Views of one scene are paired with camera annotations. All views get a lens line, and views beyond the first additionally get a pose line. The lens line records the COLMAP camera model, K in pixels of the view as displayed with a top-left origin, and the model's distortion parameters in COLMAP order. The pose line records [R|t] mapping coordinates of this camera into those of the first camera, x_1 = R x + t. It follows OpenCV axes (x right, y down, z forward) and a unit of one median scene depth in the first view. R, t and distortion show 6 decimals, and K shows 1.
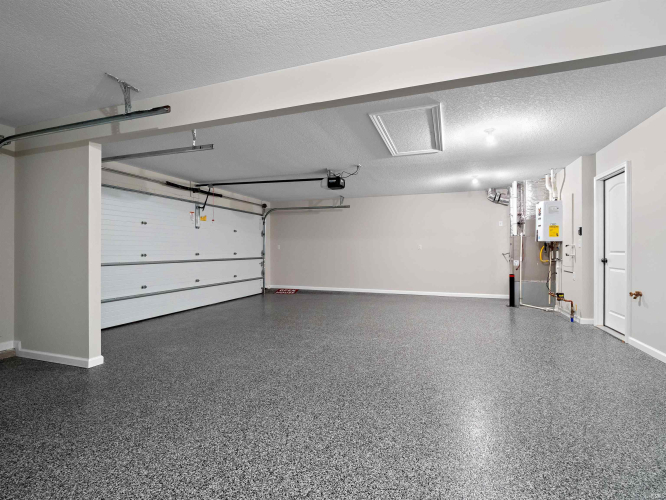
lens RADIAL K [[323.0, 0, 329.9], [0, 323.0, 249.4], [0, 0, 1]] dist [0.004355, 0.000310]
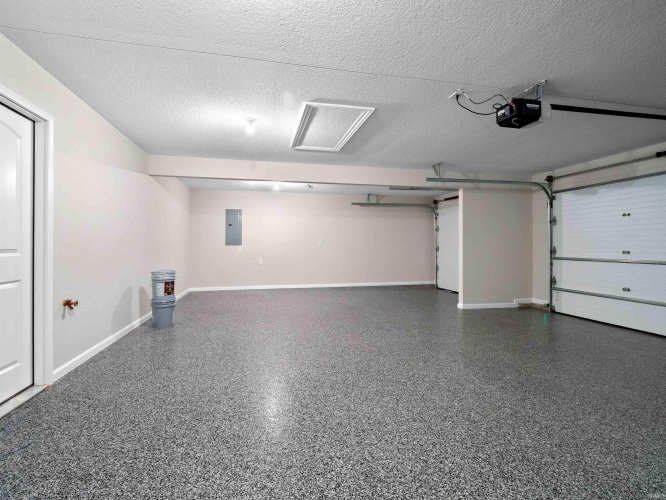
lens RADIAL K [[323.0, 0, 330.2], [0, 323.0, 245.9], [0, 0, 1]] dist [0.004355, 0.000310]
pose [[-0.842998, 0.002864, -0.537910, 0.566018], [-0.002570, 0.999953, 0.009352, -0.005546], [0.537911, 0.009267, -0.842950, 1.345321]]
